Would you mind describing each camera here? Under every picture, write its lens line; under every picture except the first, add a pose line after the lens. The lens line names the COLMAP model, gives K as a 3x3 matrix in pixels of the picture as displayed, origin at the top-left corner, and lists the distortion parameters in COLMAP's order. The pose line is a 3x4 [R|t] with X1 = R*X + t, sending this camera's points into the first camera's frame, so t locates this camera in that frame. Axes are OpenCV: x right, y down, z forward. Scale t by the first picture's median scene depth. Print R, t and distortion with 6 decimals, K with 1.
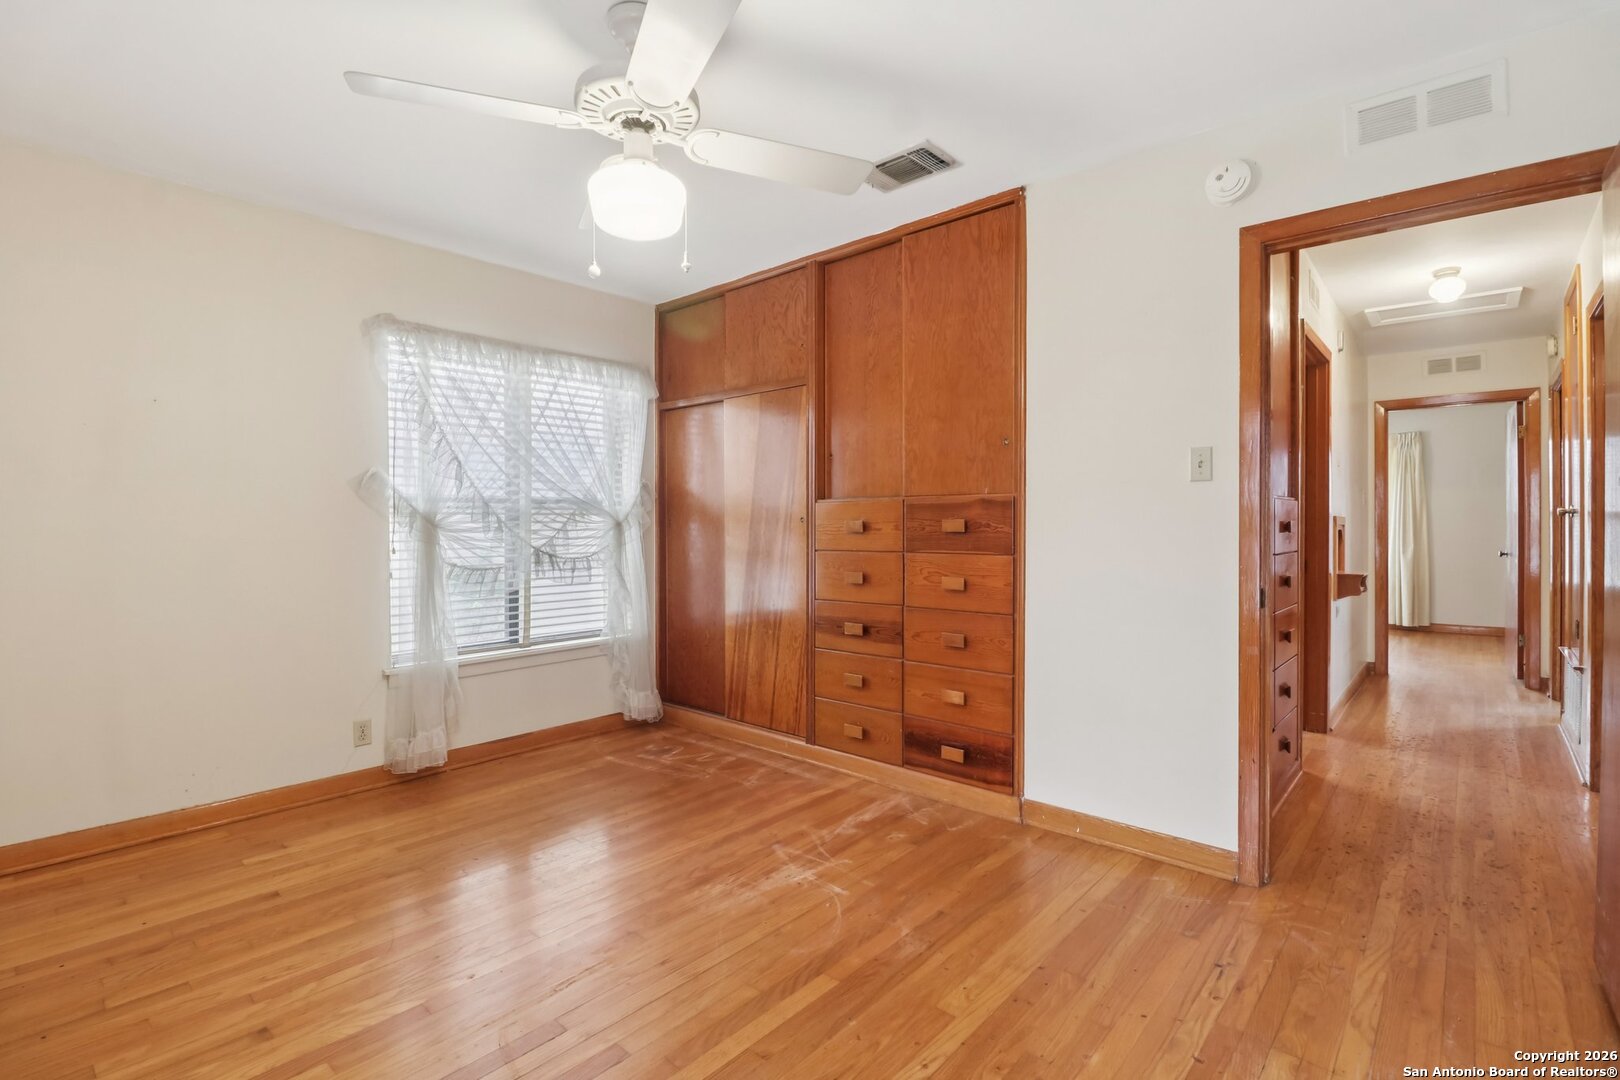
lens RADIAL K [[759.0, 0, 798.8], [0, 759.0, 533.9], [0, 0, 1]] dist [-0.000331, -0.013262]
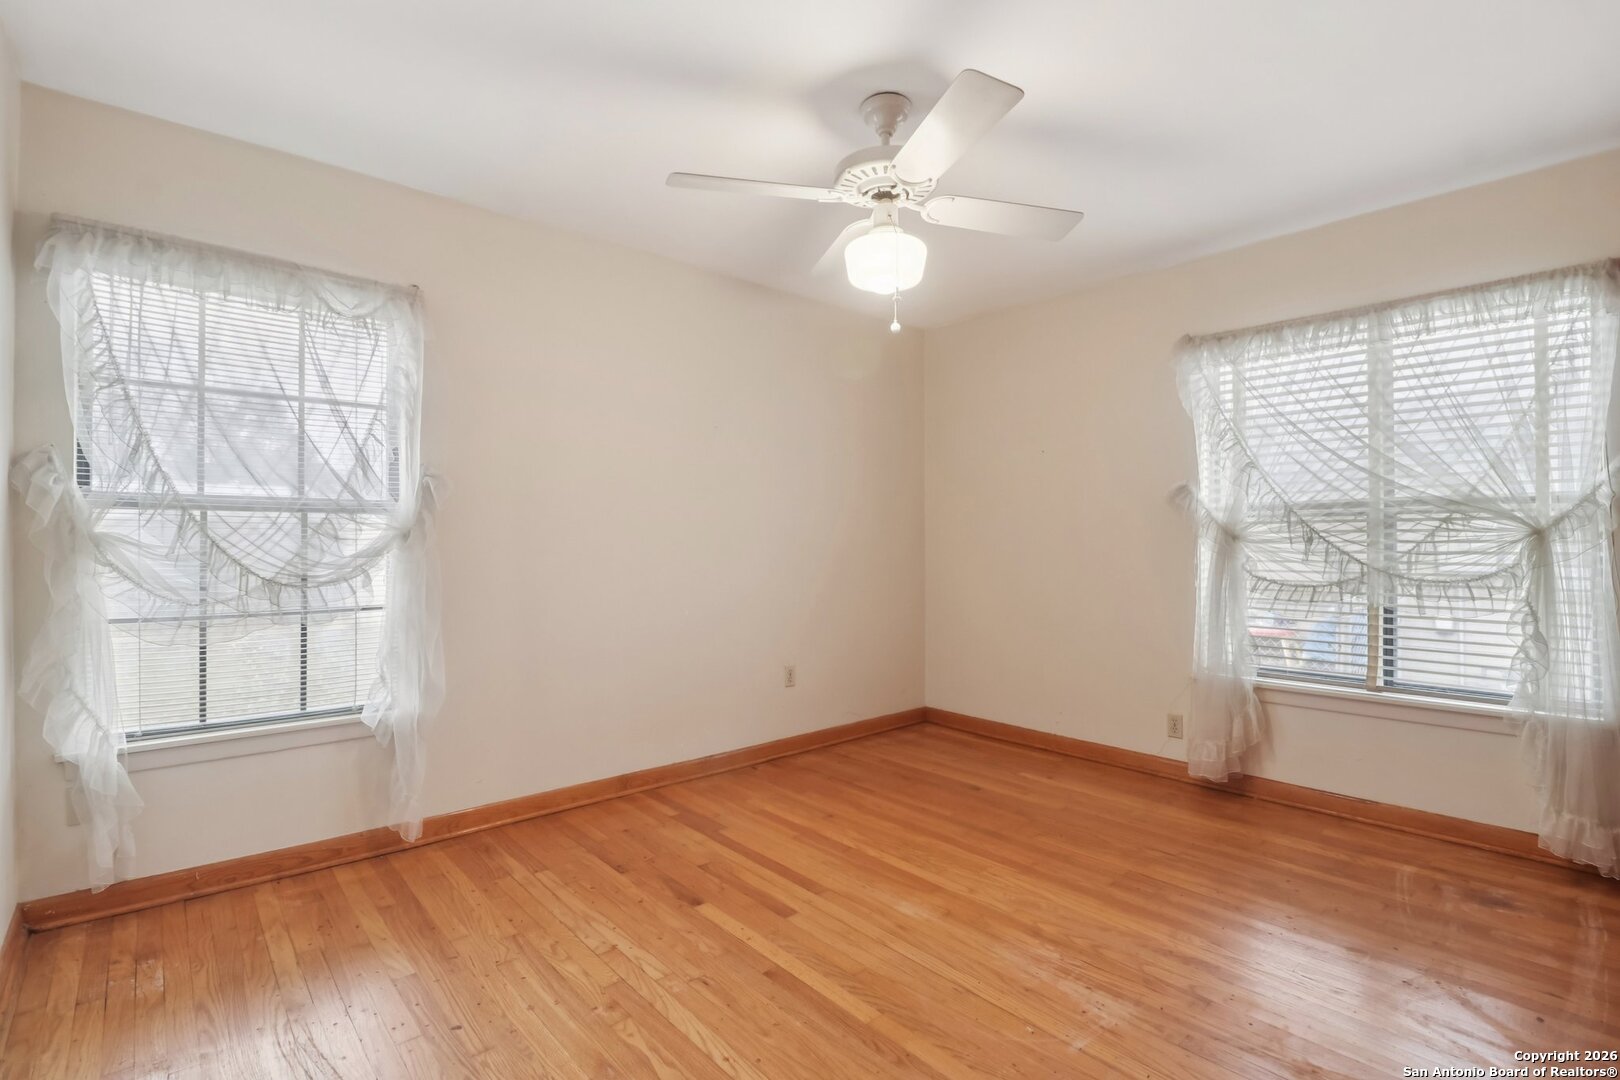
lens RADIAL K [[759.0, 0, 798.8], [0, 759.0, 533.9], [0, 0, 1]] dist [-0.000331, -0.013262]
pose [[-0.137173, -0.007805, -0.990516, 0.552383], [-0.010858, 0.999921, -0.006375, -0.001399], [0.990488, 0.009881, -0.137247, 0.580572]]
